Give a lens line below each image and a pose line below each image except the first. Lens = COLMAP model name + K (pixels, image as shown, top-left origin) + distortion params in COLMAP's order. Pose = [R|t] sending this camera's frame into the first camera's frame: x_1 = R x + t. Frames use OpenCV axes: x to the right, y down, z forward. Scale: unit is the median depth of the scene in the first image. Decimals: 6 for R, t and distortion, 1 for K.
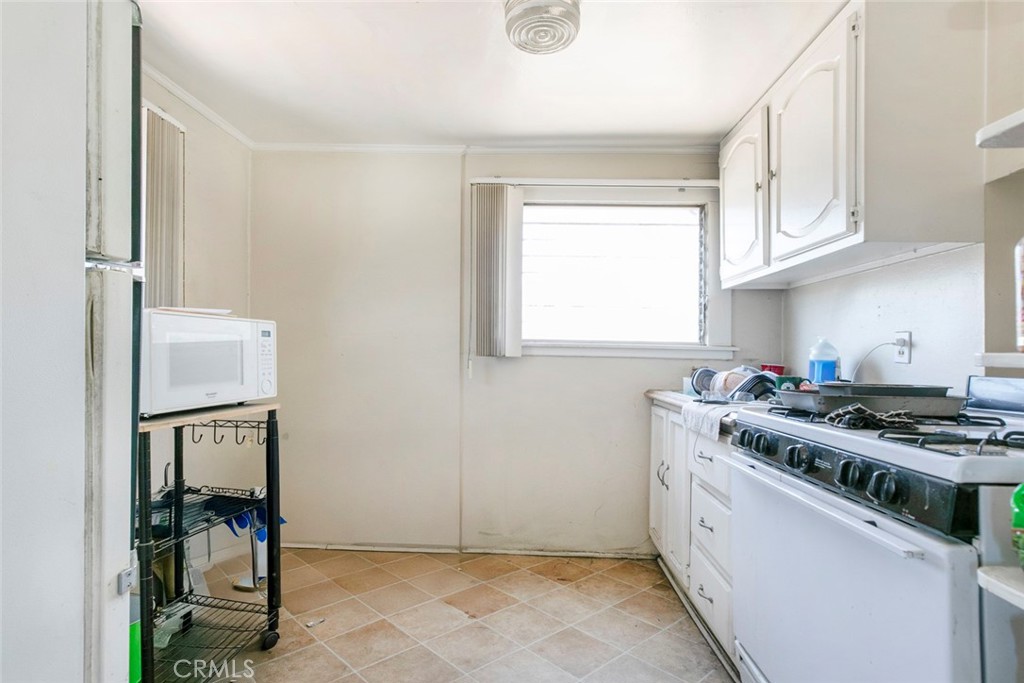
lens RADIAL K [[466.4, 0, 512.0], [0, 466.4, 341.5], [0, 0, 1]] dist [0.003883, 0.000325]
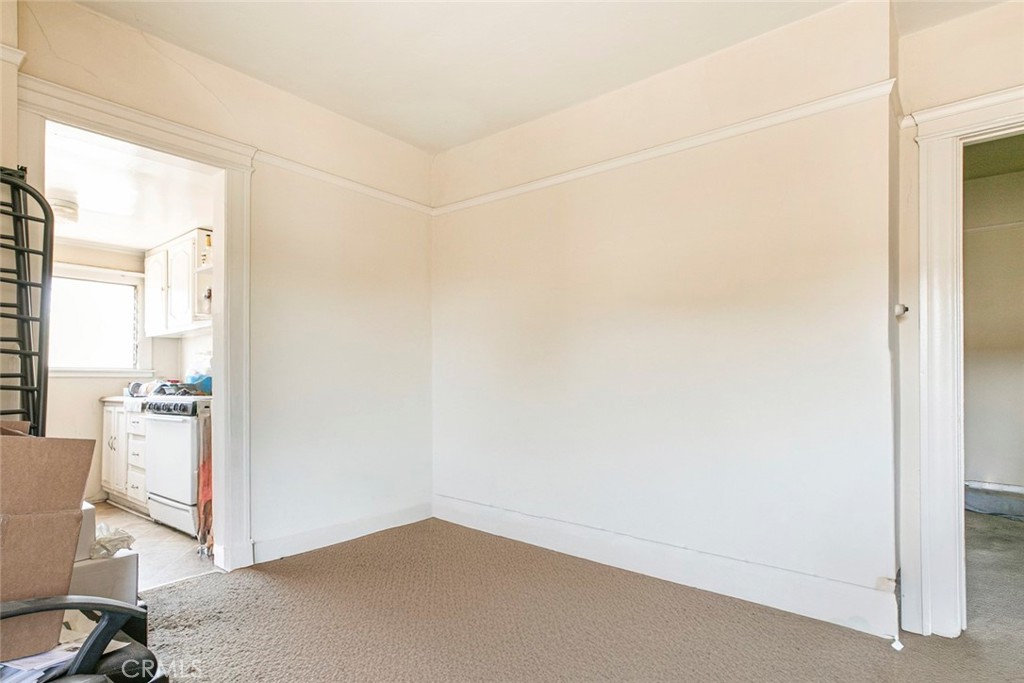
lens RADIAL K [[976.0, 0, 512.0], [0, 976.0, 341.5], [0, 0, 1]] dist [0.007114, 0.006986]
pose [[0.733318, 0.009033, 0.679826, -1.073395], [-0.000042, 0.999912, -0.013242, -0.048138], [-0.679886, 0.009682, 0.733254, -2.716909]]
